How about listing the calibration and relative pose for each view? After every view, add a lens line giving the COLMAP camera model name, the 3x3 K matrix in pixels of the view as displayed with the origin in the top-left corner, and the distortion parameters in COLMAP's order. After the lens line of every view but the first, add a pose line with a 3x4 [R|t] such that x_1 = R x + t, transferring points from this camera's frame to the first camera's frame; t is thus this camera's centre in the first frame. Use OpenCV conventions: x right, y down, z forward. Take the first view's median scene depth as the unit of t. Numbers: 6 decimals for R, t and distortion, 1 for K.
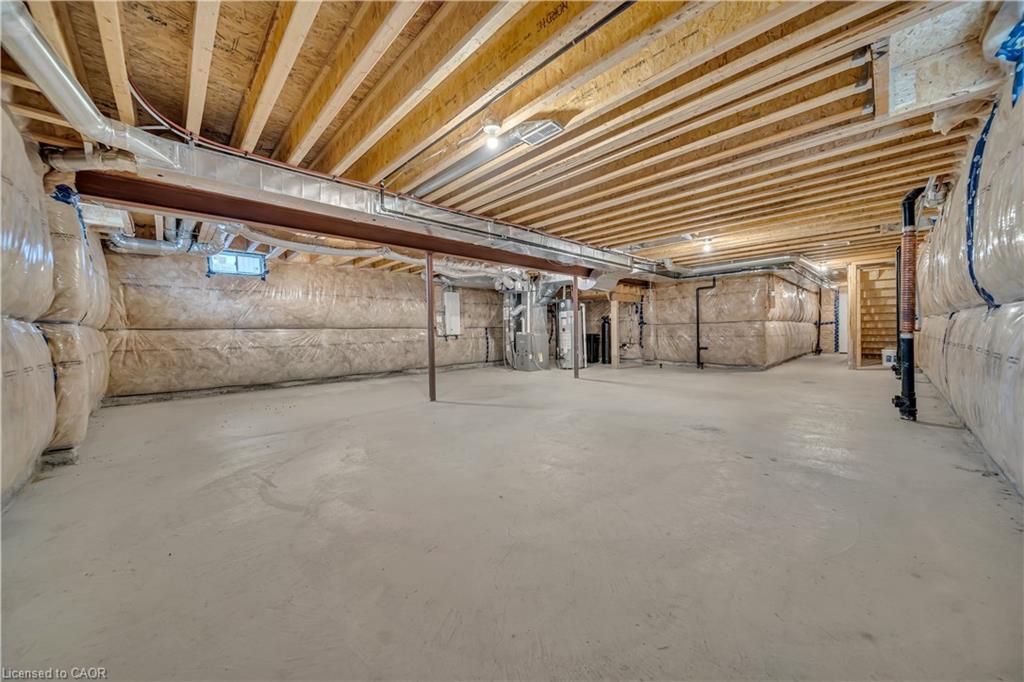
lens RADIAL K [[362.8, 0, 514.3], [0, 362.8, 338.3], [0, 0, 1]] dist [-0.005385, -0.000570]
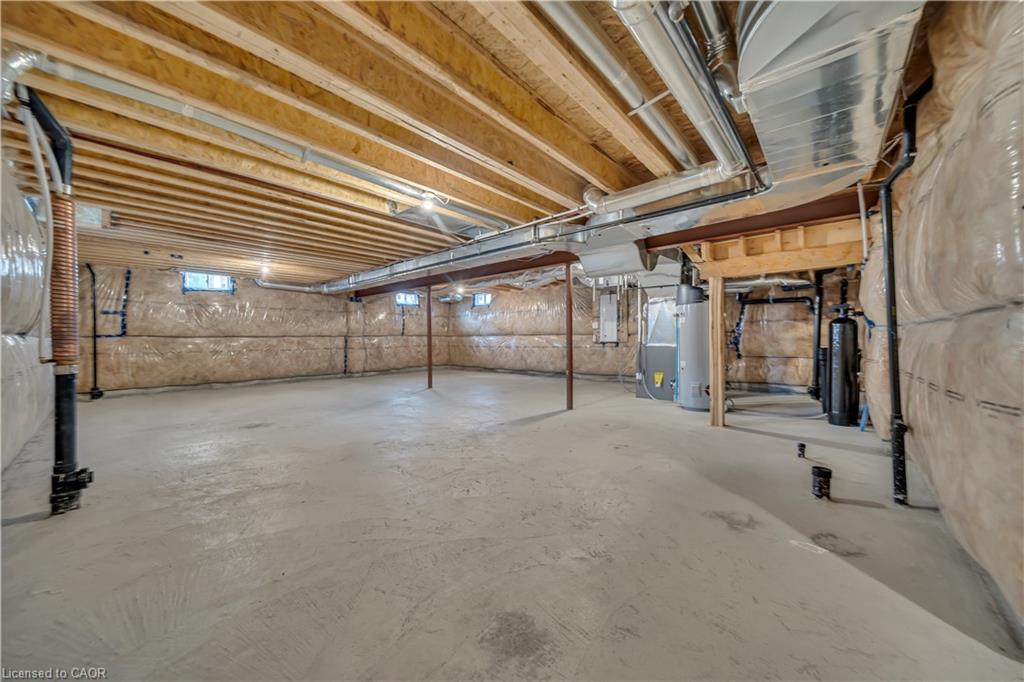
lens RADIAL K [[362.8, 0, 515.9], [0, 362.8, 334.4], [0, 0, 1]] dist [-0.005385, -0.000570]
pose [[0.085356, 0.009025, -0.996310, 0.720989], [-0.004829, 0.999951, 0.008644, -0.034700], [0.996339, 0.004073, 0.085395, 0.705105]]
